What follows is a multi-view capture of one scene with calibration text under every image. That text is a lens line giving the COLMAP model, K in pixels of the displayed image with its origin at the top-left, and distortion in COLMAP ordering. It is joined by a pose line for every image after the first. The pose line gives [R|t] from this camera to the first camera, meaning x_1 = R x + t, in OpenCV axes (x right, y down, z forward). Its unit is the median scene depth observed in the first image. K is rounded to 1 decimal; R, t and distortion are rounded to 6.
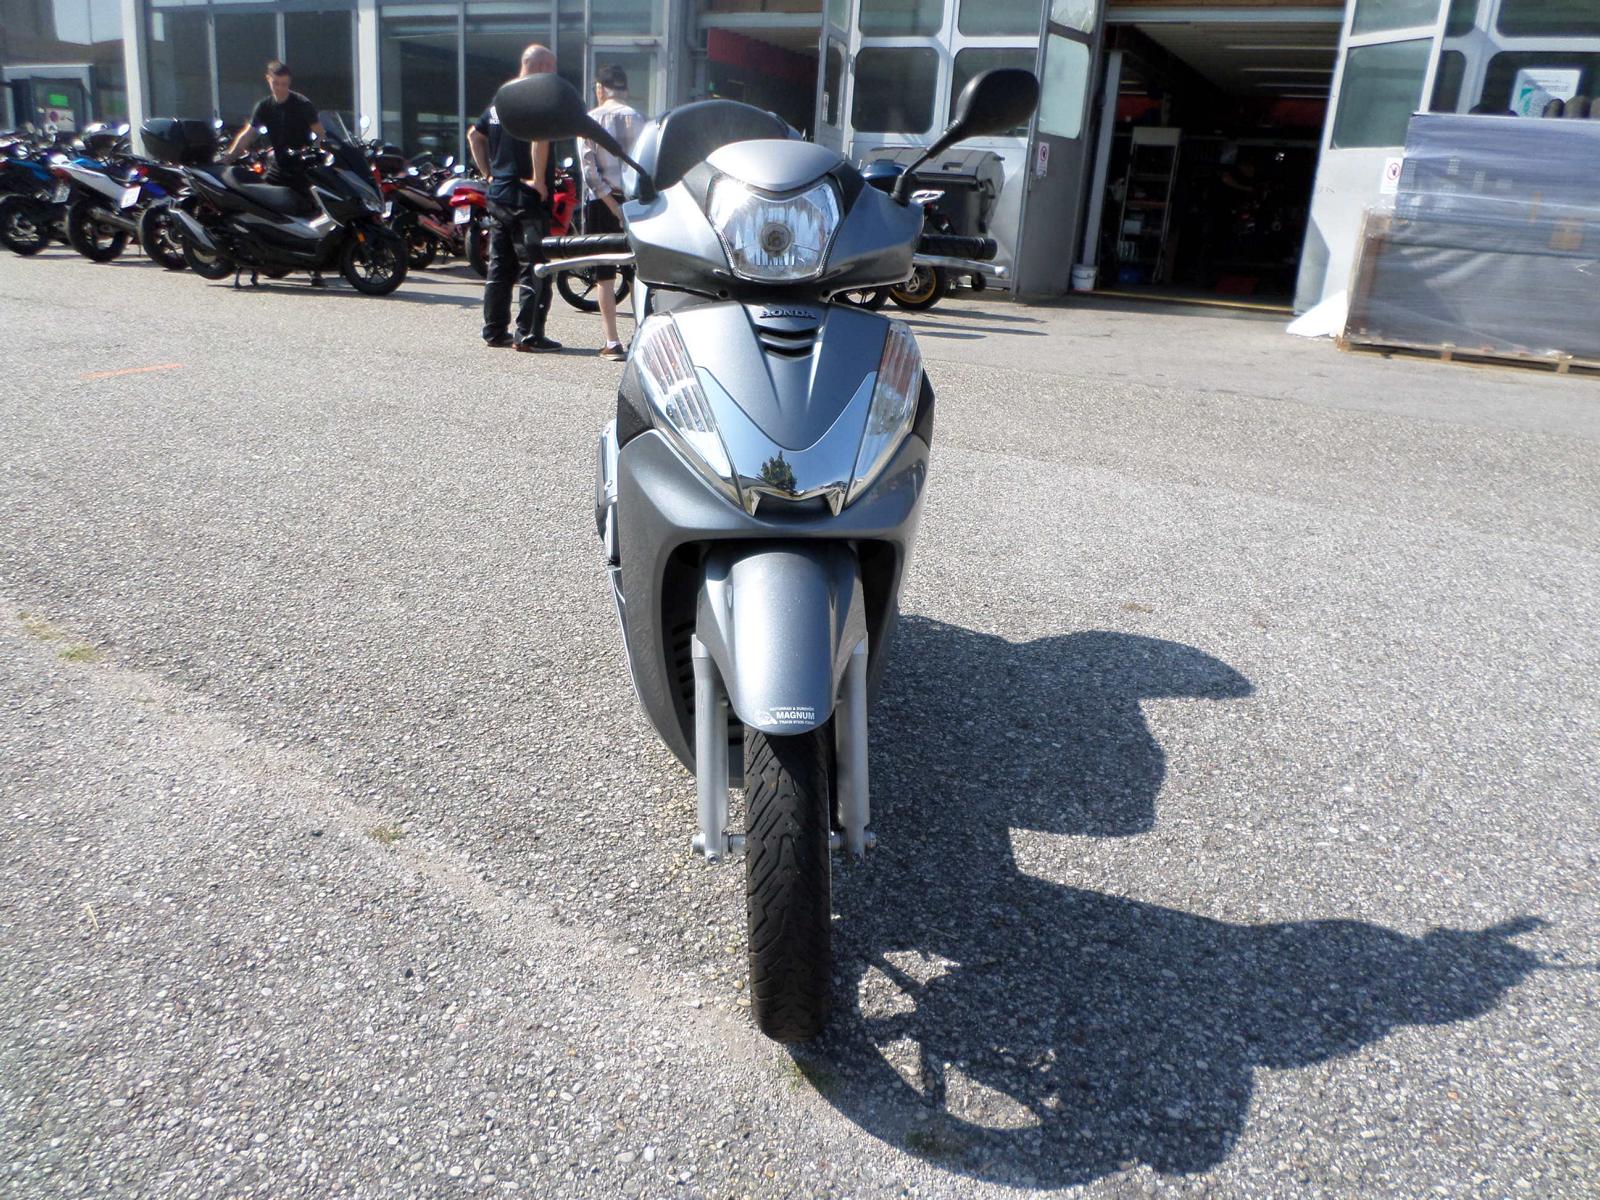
lens RADIAL K [[1196.6, 0, 779.9], [0, 1196.6, 608.6], [0, 0, 1]] dist [-0.026915, -0.002452]
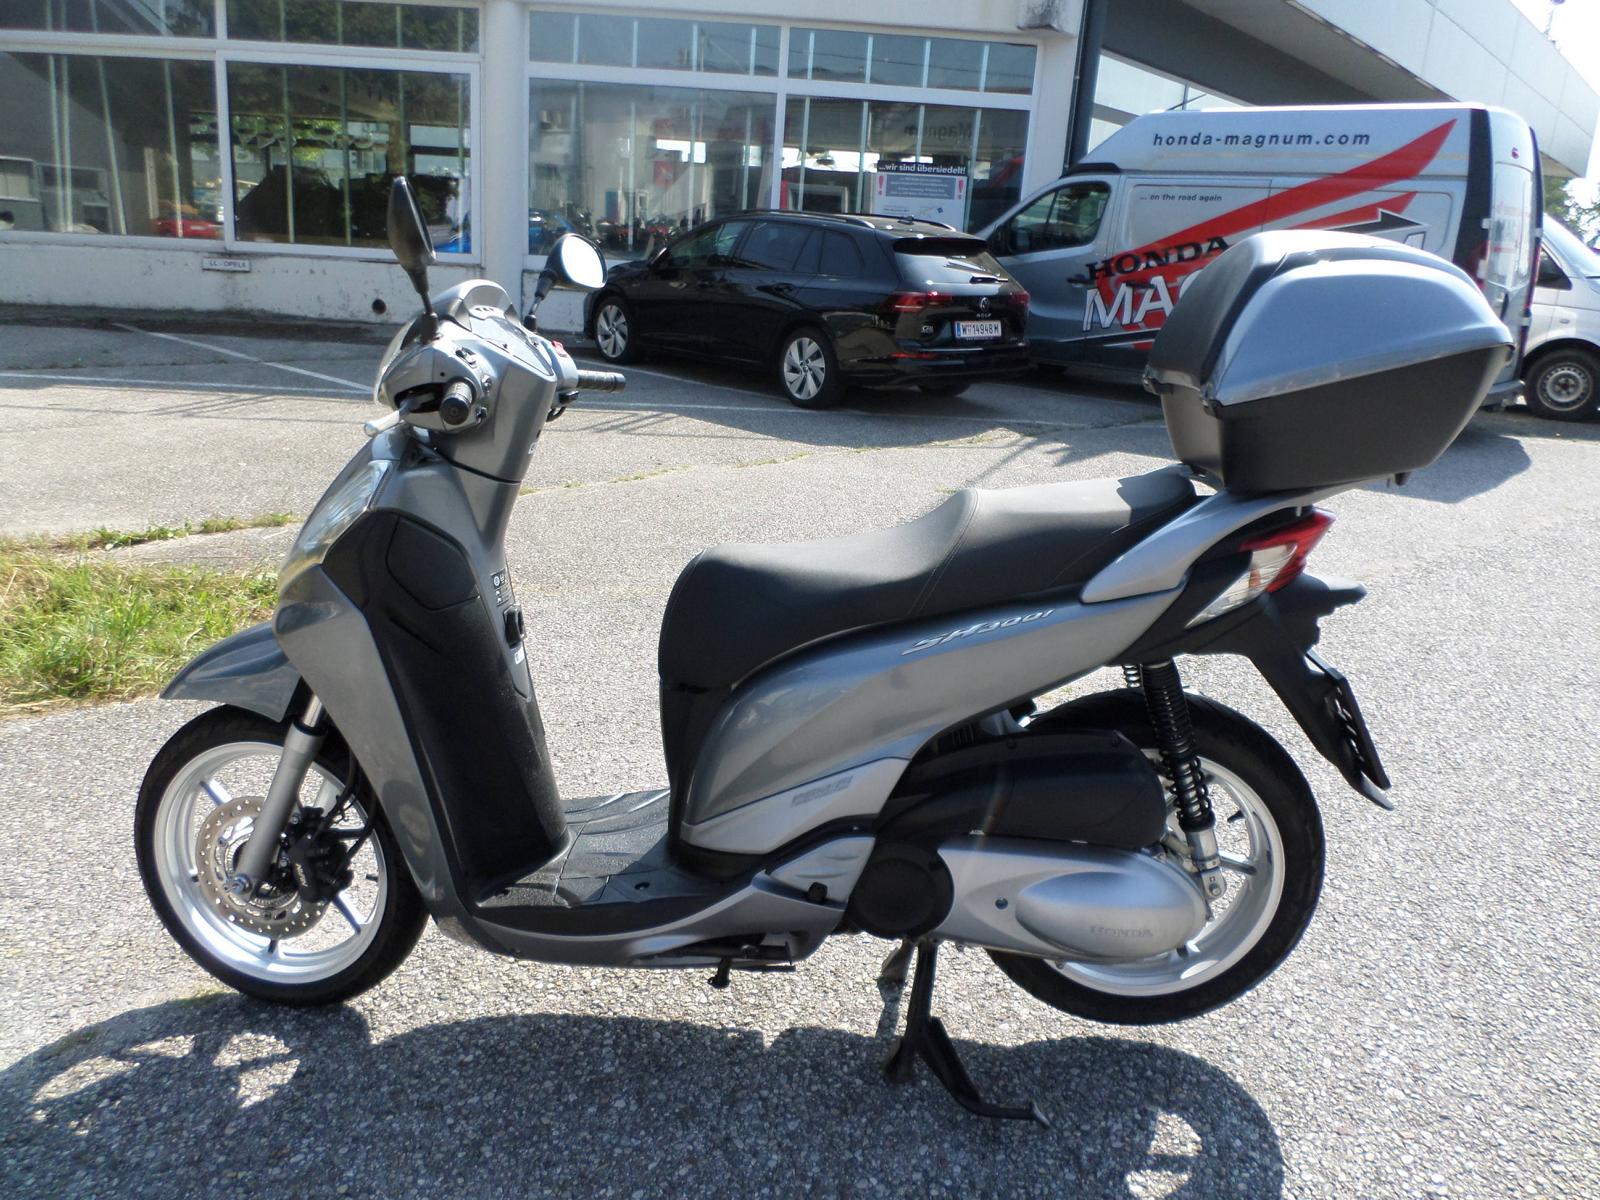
lens RADIAL K [[1196.6, 0, 799.6], [0, 1196.6, 593.1], [0, 0, 1]] dist [-0.026915, -0.002452]
pose [[-0.187940, 0.210078, -0.959451, 0.687613], [-0.370236, 0.889645, 0.267316, -0.378466], [0.909727, 0.405462, -0.089422, 1.017367]]
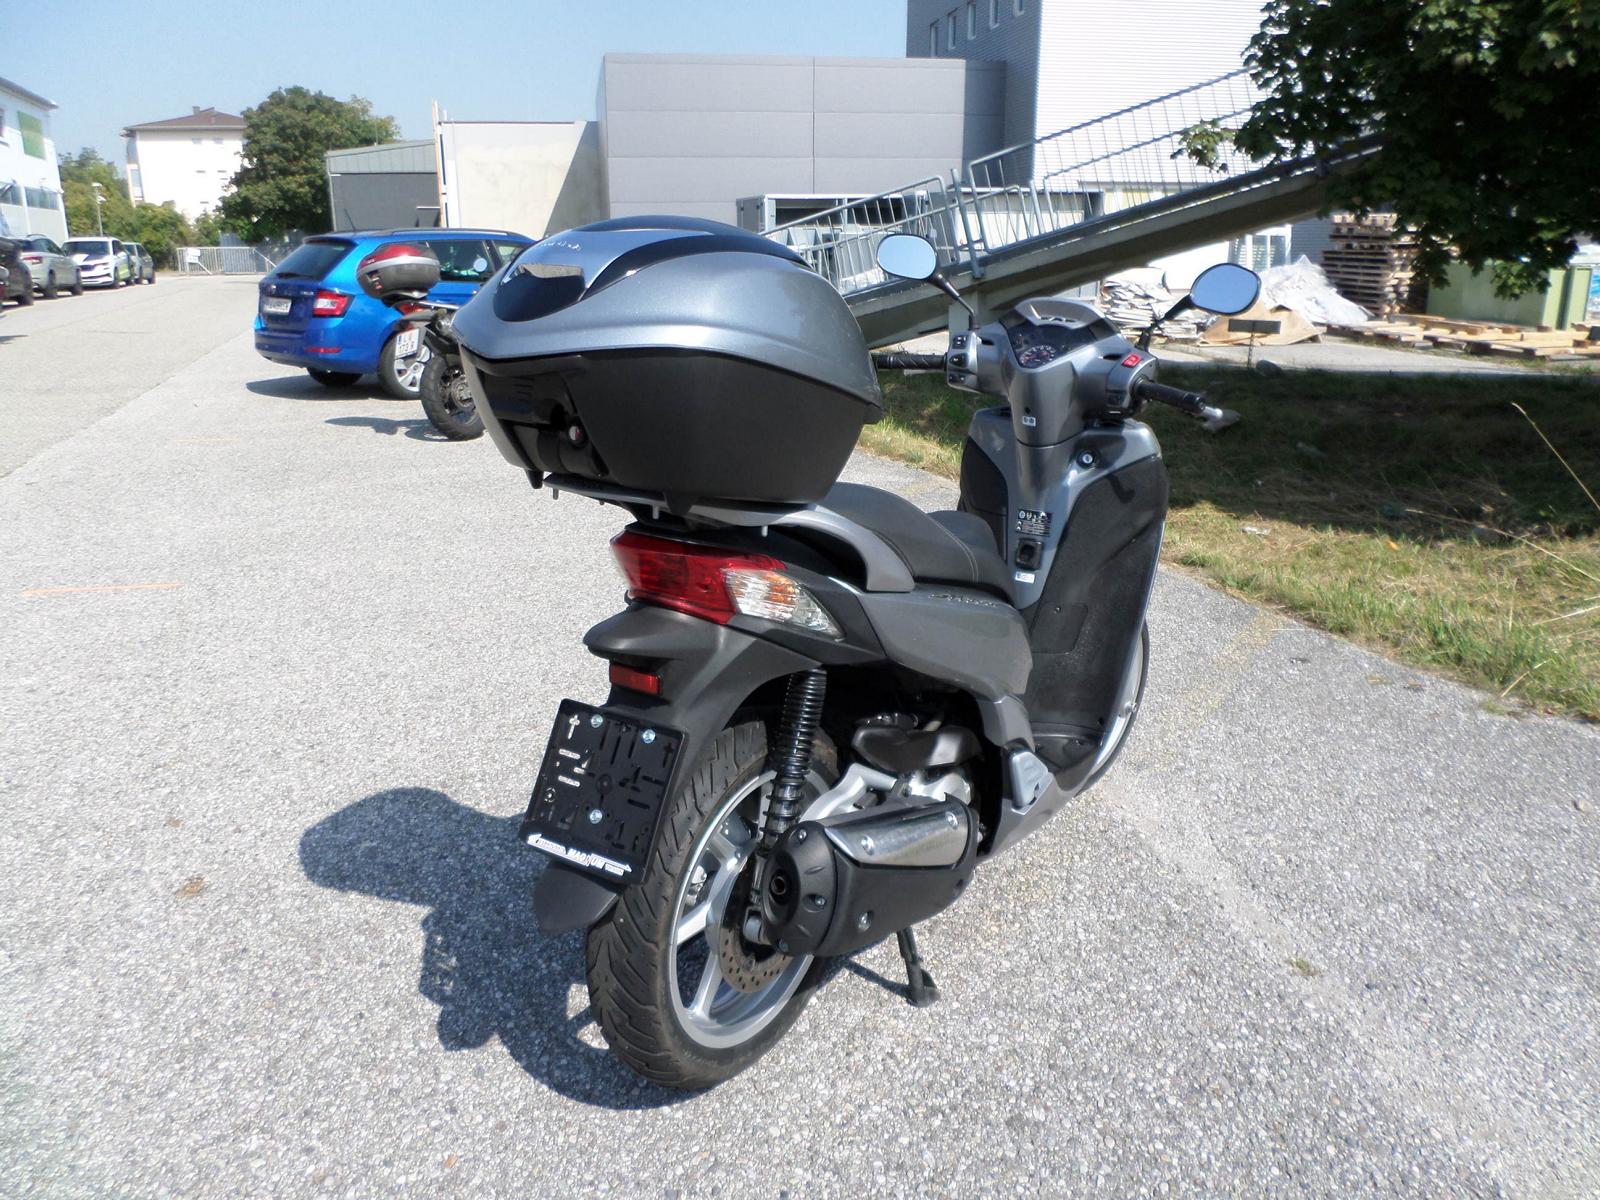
lens RADIAL K [[1196.6, 0, 800.0], [0, 1196.6, 610.8], [0, 0, 1]] dist [-0.026915, -0.002452]
pose [[-0.747193, -0.242992, 0.618593, -0.511759], [0.173903, 0.826854, 0.534855, -0.628935], [-0.641452, 0.507215, -0.575562, 1.530982]]
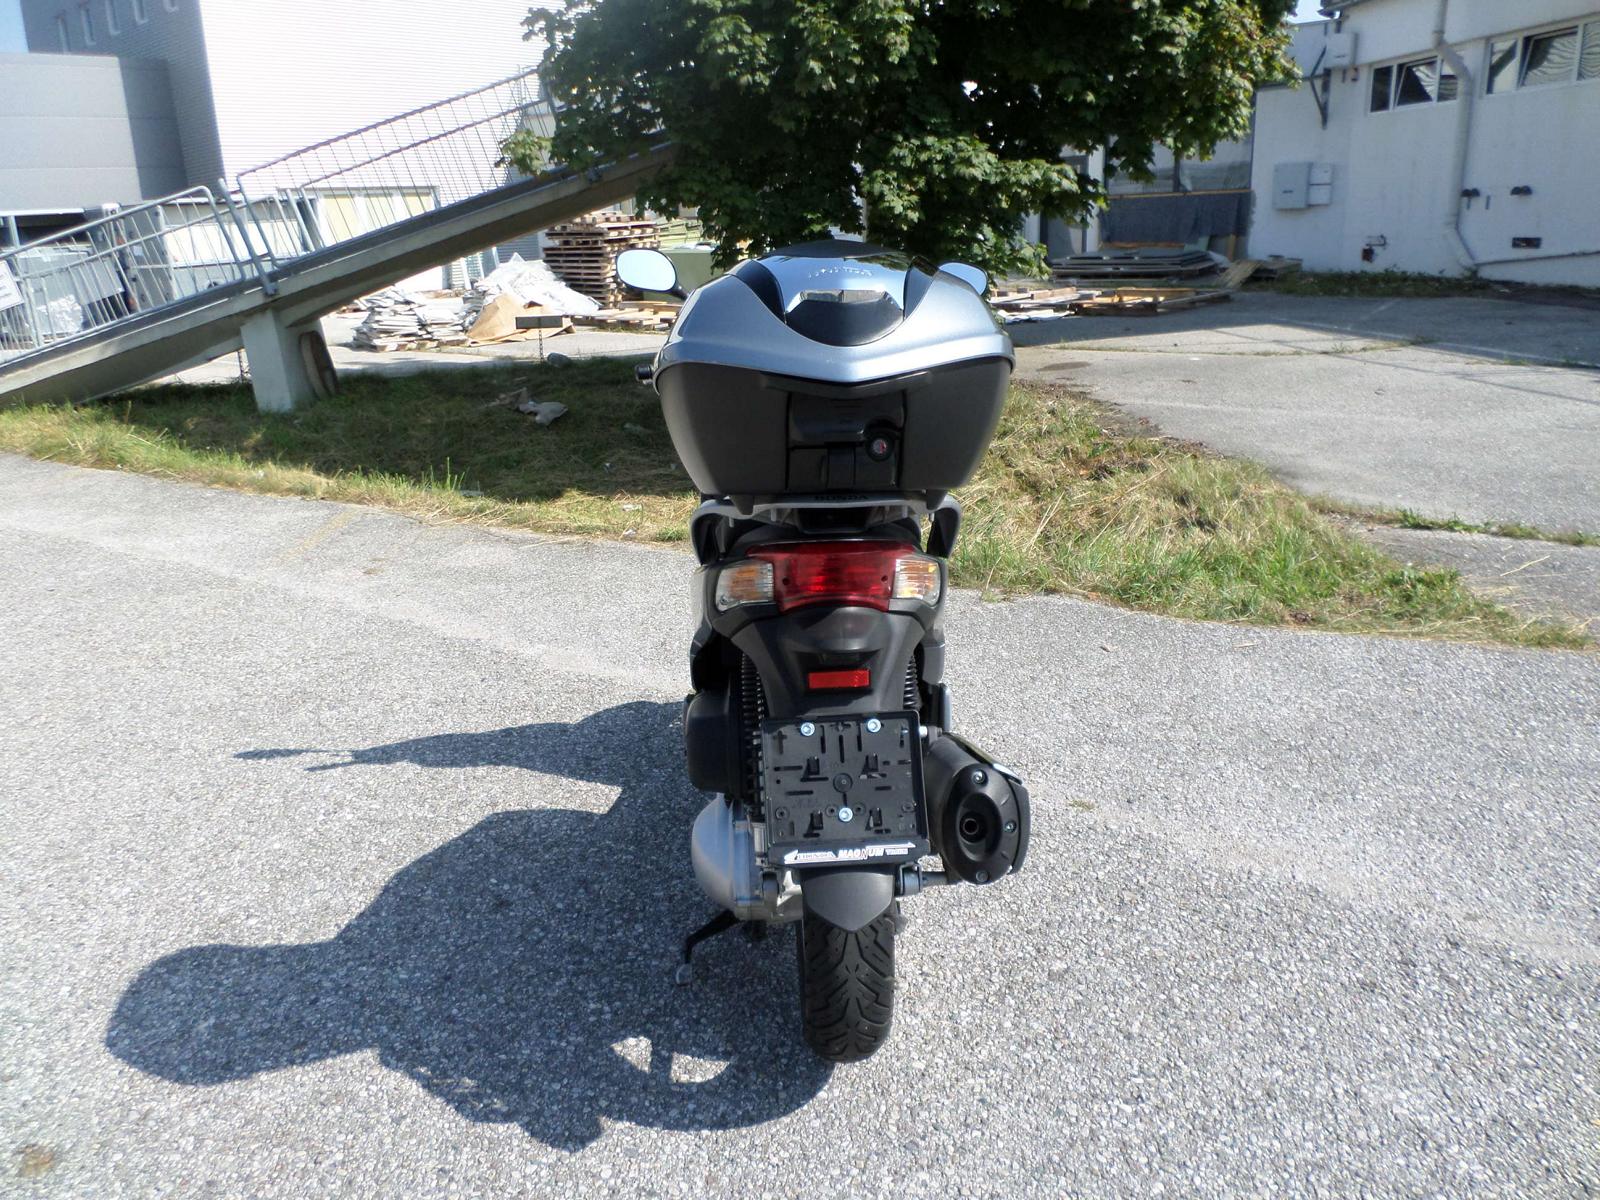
lens RADIAL K [[1196.6, 0, 805.6], [0, 1196.6, 602.0], [0, 0, 1]] dist [-0.026915, -0.002452]
pose [[-0.997170, -0.036896, 0.065502, -0.091906], [0.008471, 0.810595, 0.585546, -0.700088], [-0.074700, 0.584444, -0.807988, 1.753758]]
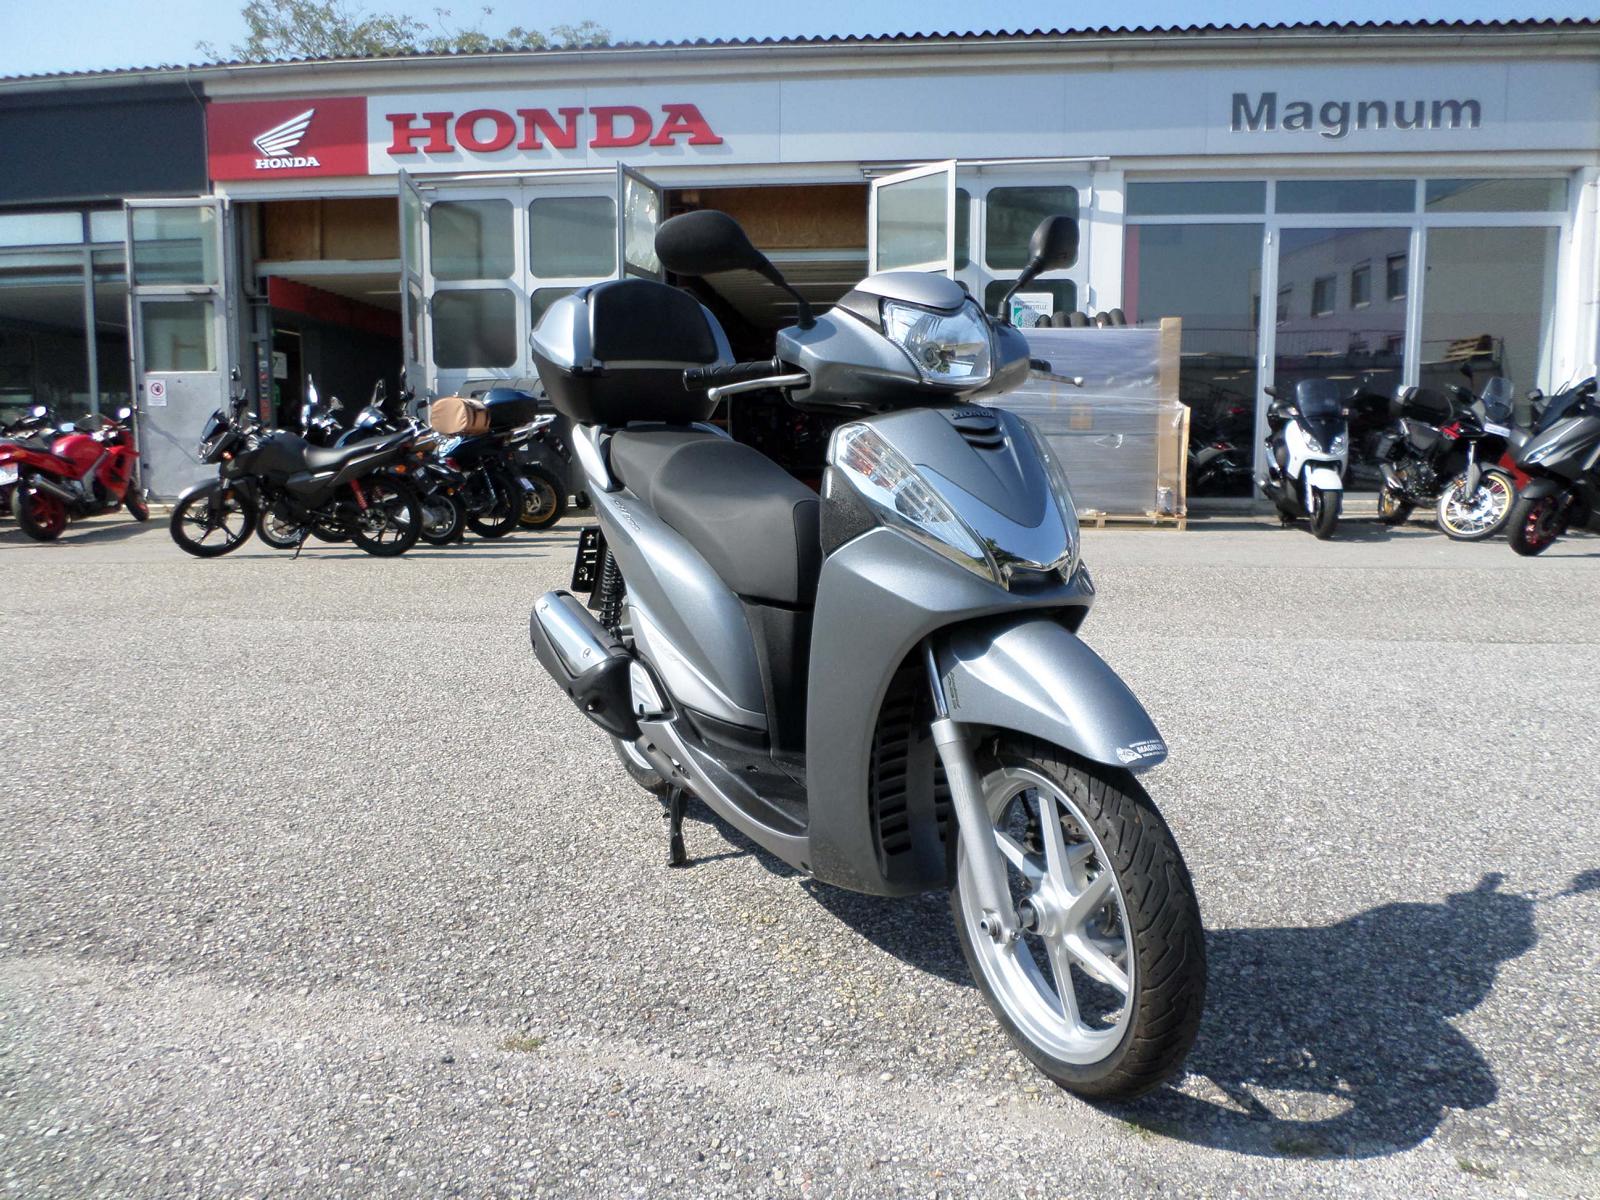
lens RADIAL K [[1196.6, 0, 782.1], [0, 1196.6, 610.6], [0, 0, 1]] dist [-0.026915, -0.002452]
pose [[0.921461, -0.111404, 0.372155, -0.393856], [0.179190, 0.971885, -0.152745, 0.042887], [-0.344675, 0.207435, 0.915516, 0.063889]]
